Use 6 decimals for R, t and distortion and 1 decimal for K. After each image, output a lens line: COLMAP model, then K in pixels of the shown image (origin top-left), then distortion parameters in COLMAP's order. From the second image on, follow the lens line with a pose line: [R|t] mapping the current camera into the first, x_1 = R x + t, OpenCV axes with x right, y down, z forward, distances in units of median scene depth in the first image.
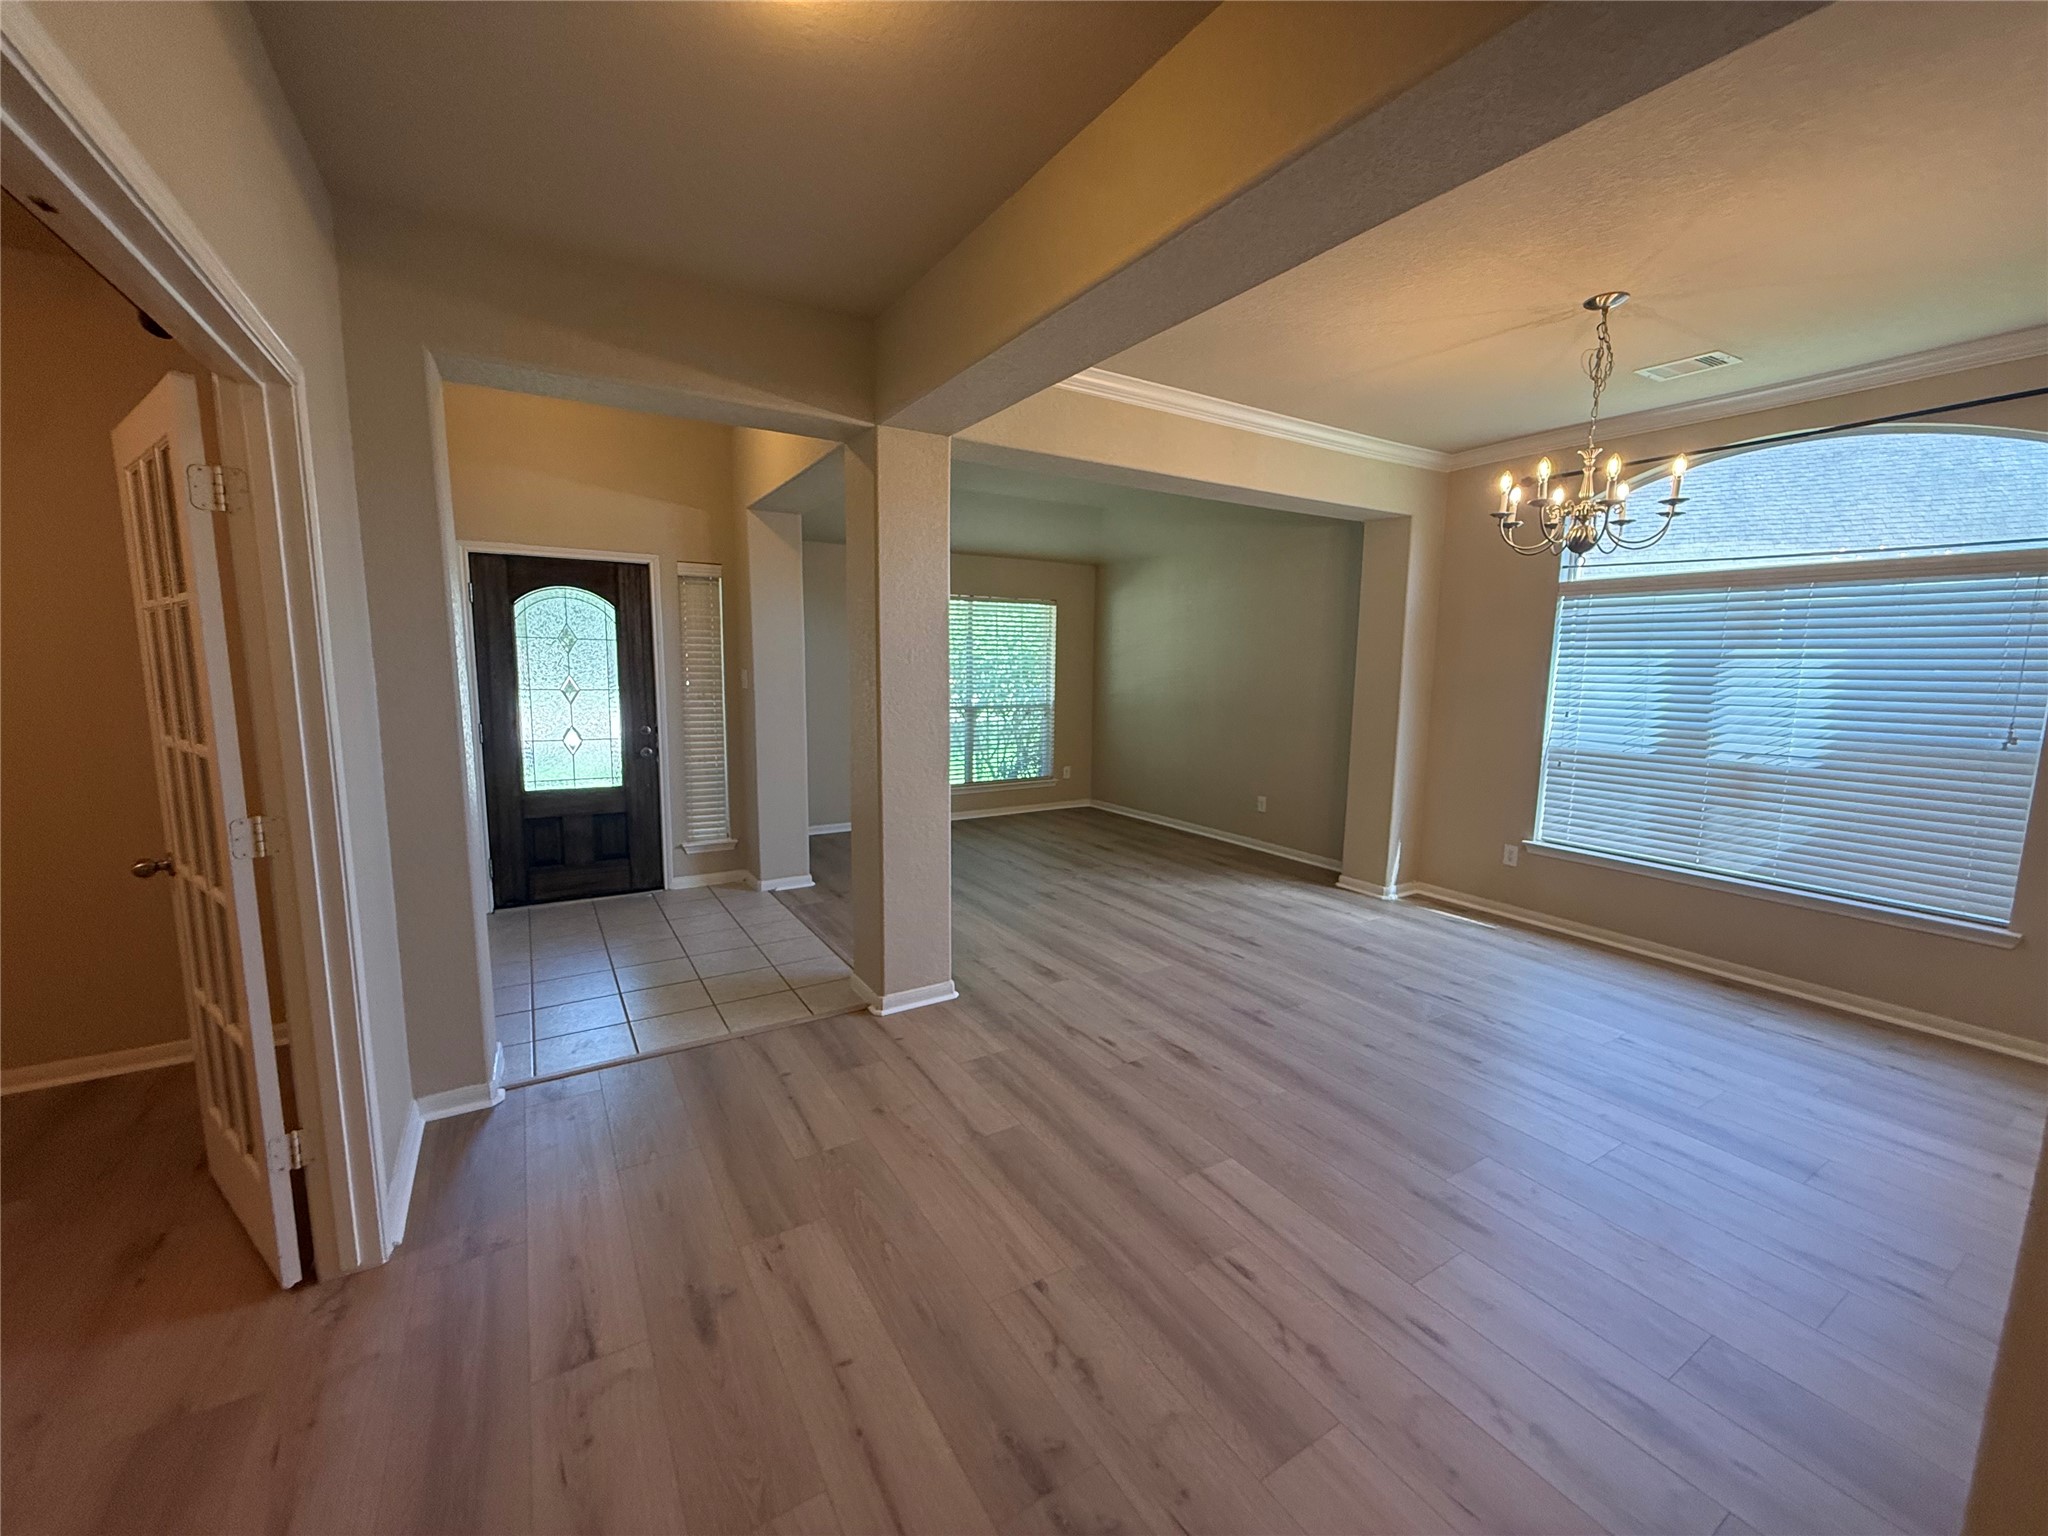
lens RADIAL K [[808.7, 0, 1024.0], [0, 808.7, 768.0], [0, 0, 1]] dist [-0.000555, -0.000029]
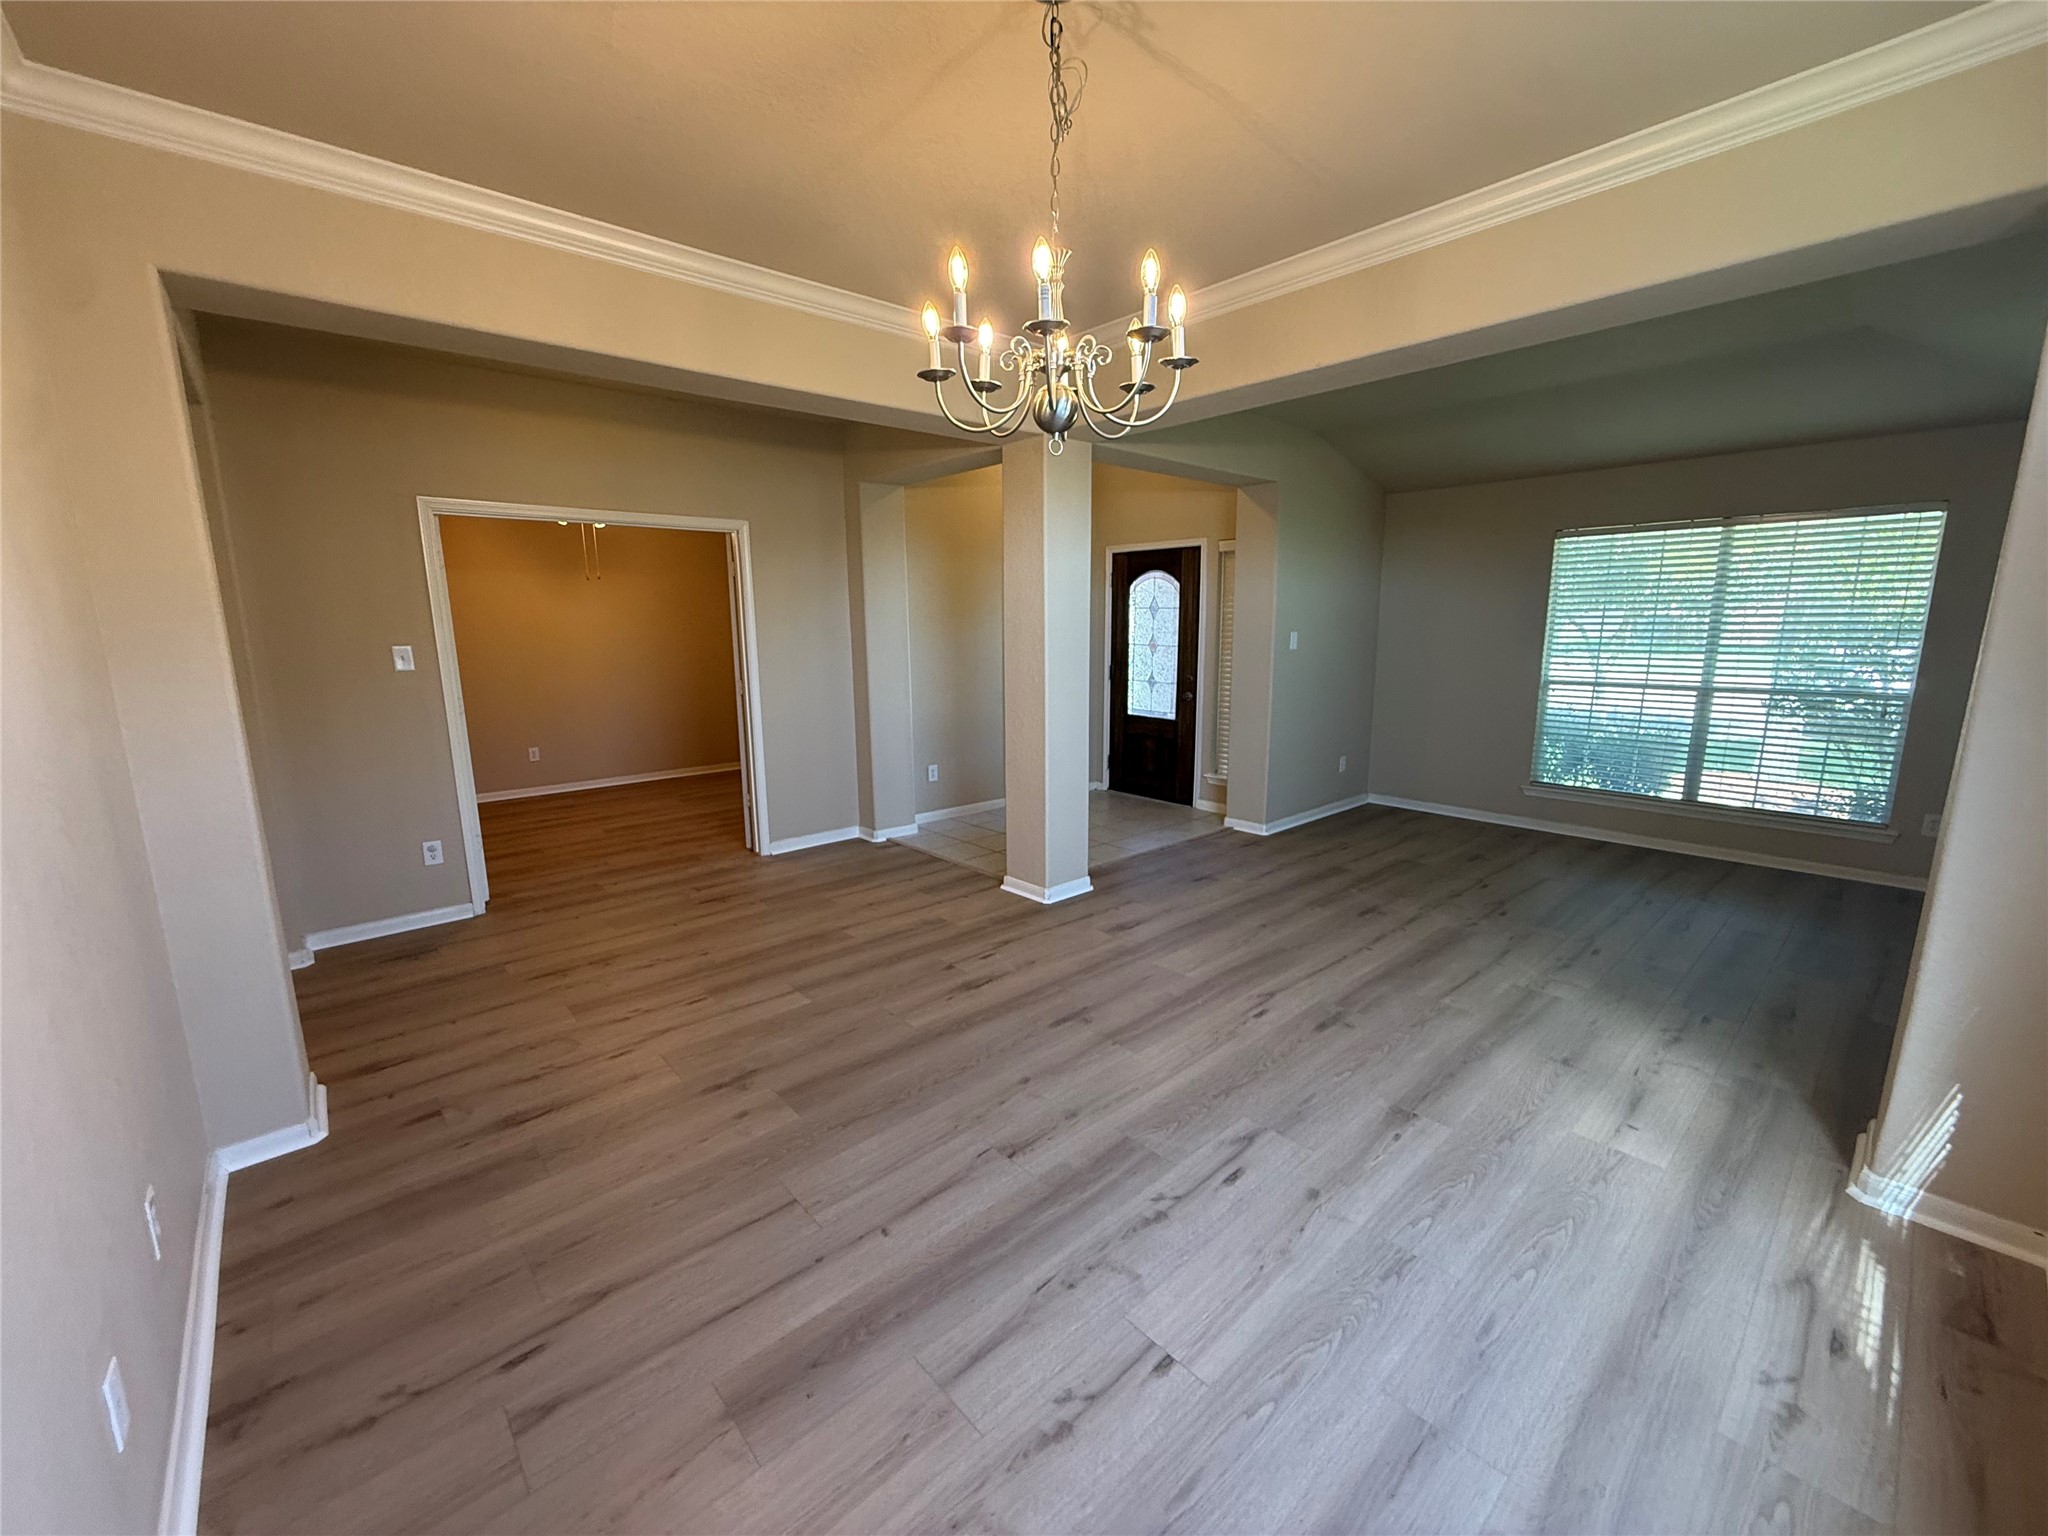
lens RADIAL K [[819.3, 0, 1024.0], [0, 819.3, 768.0], [0, 0, 1]] dist [0.000057, -0.000007]
pose [[0.179228, 0.159790, -0.970744, 0.901834], [-0.118422, 0.983051, 0.139952, -0.069461], [0.976654, 0.089874, 0.195113, 0.604886]]
